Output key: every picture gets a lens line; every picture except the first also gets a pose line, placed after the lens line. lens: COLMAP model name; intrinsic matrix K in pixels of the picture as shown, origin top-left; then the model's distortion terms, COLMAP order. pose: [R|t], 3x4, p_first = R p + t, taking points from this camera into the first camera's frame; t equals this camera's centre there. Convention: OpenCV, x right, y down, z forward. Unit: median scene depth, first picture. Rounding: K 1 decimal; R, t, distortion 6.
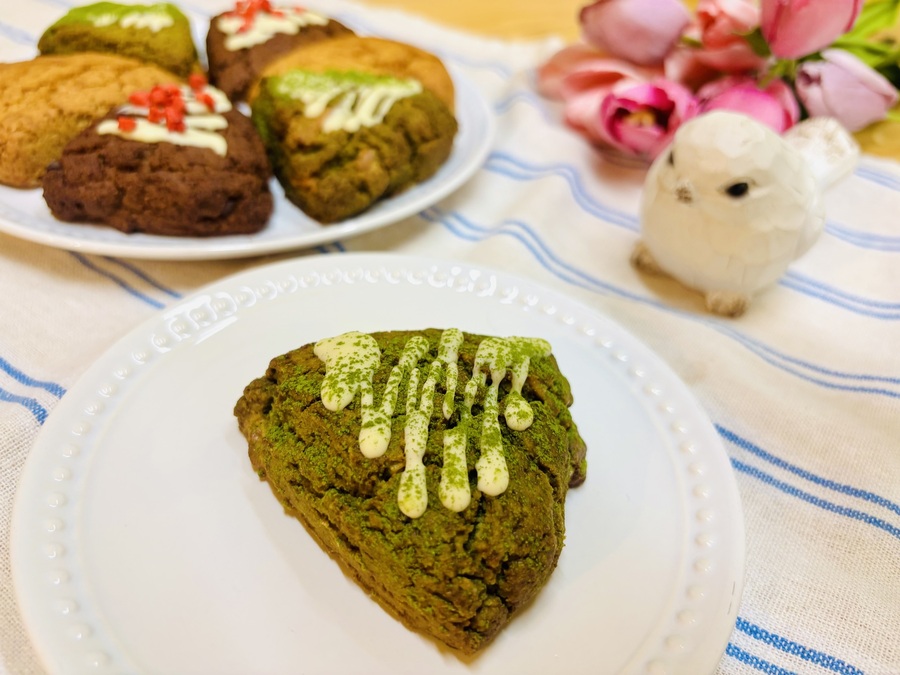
lens RADIAL K [[694.4, 0, 445.6], [0, 694.4, 335.1], [0, 0, 1]] dist [-0.018026, -0.012738]
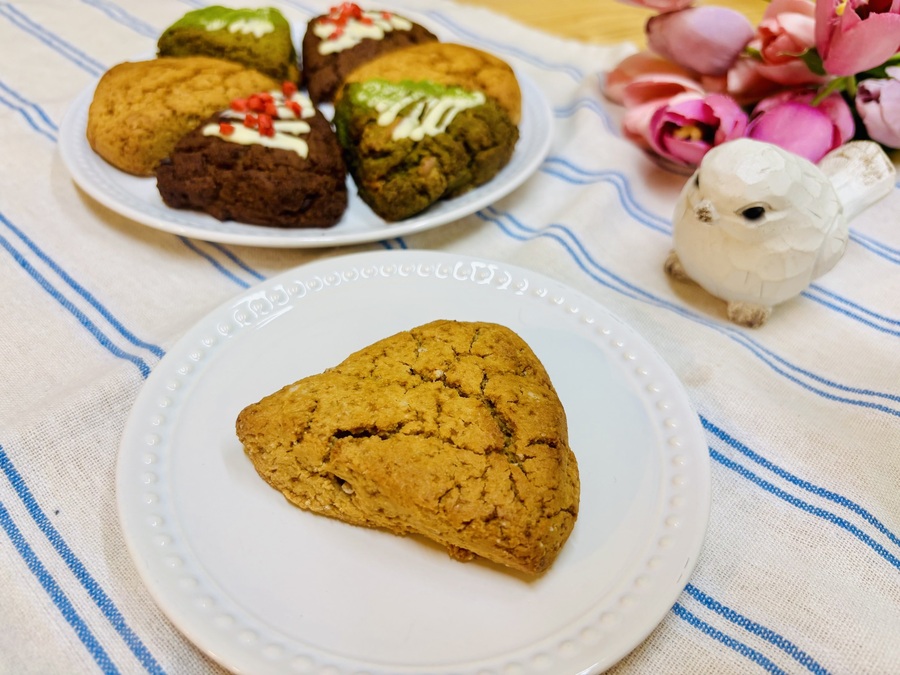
lens RADIAL K [[693.2, 0, 458.7], [0, 693.2, 333.4], [0, 0, 1]] dist [-0.008197, -0.007506]
pose [[0.991107, 0.069822, -0.113276, 0.083497], [-0.065259, 0.996920, 0.043504, -0.032206], [0.115964, -0.035725, 0.992611, -0.130844]]
